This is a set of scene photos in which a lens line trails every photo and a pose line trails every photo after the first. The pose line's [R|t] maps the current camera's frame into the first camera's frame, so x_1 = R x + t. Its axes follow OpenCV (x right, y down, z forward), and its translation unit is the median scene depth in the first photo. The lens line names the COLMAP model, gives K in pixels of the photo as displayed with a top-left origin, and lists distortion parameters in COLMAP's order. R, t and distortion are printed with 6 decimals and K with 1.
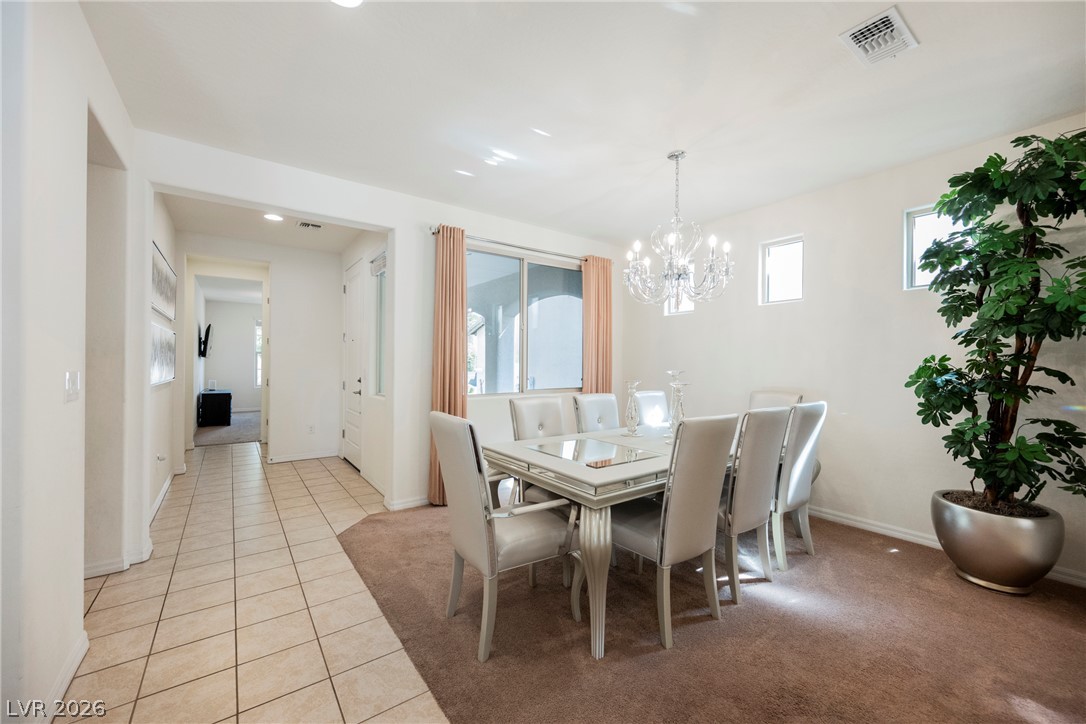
lens RADIAL K [[422.3, 0, 543.0], [0, 422.3, 362.0], [0, 0, 1]] dist [-0.001563, 0.000085]
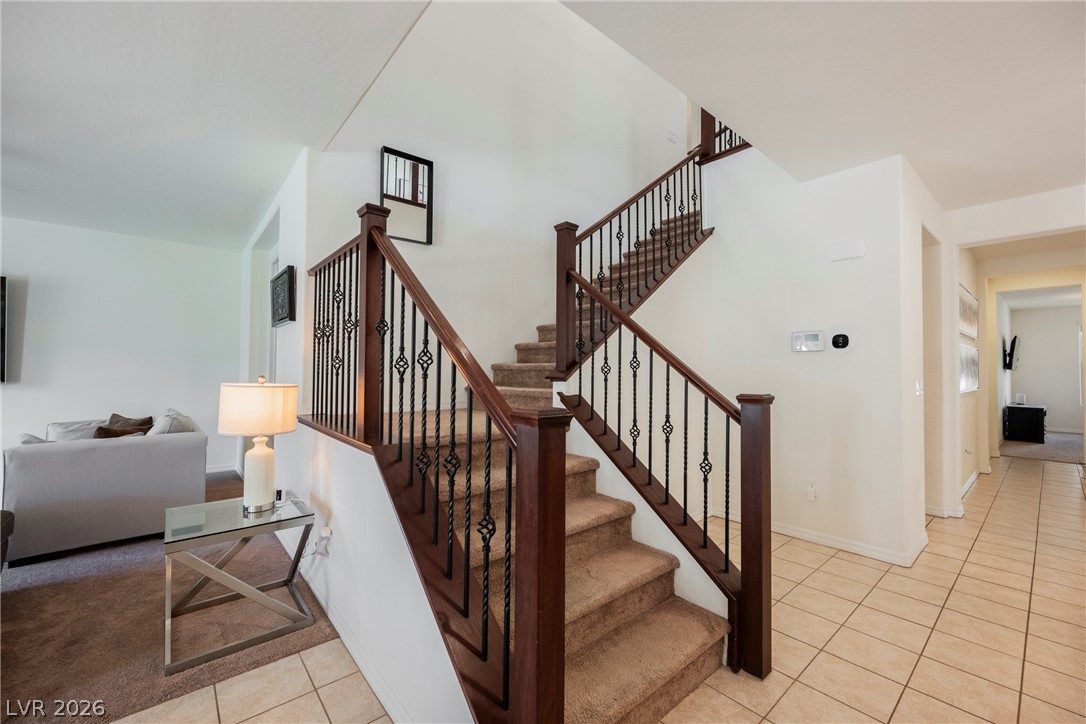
lens RADIAL K [[437.5, 0, 543.0], [0, 437.5, 362.0], [0, 0, 1]] dist [0.000331, 0.000251]
pose [[0.071910, -0.023847, -0.997126, 0.222498], [-0.004358, 0.999697, -0.024223, 0.000124], [0.997402, 0.006087, 0.071784, -0.257934]]
